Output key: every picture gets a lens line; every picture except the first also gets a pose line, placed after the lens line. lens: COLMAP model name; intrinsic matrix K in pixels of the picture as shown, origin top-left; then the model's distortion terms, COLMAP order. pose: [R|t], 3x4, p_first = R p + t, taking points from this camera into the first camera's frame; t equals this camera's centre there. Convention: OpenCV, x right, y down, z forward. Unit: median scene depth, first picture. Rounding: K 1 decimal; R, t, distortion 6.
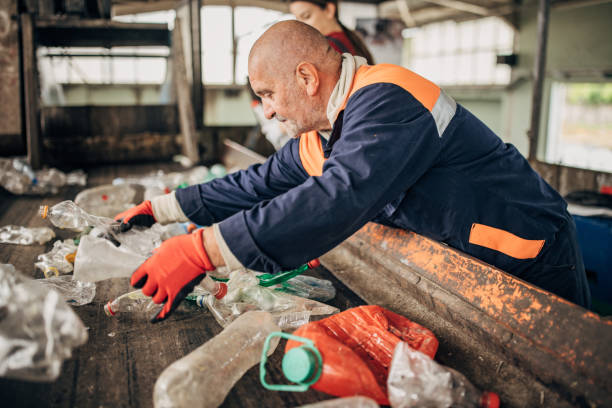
lens RADIAL K [[534.7, 0, 305.0], [0, 534.7, 202.7], [0, 0, 1]] dist [-0.001637, -0.008045]
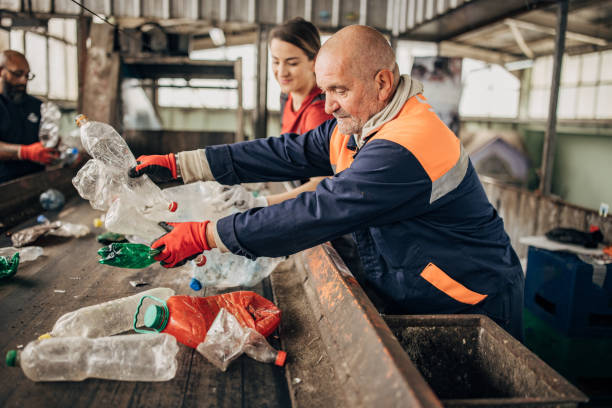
lens RADIAL K [[534.7, 0, 305.0], [0, 534.7, 202.7], [0, 0, 1]] dist [-0.001637, -0.008045]
pose [[0.979524, 0.060672, -0.191969, 0.135094], [-0.070232, 0.996587, -0.043388, 0.005571], [0.188681, 0.055982, 0.980441, -0.076794]]
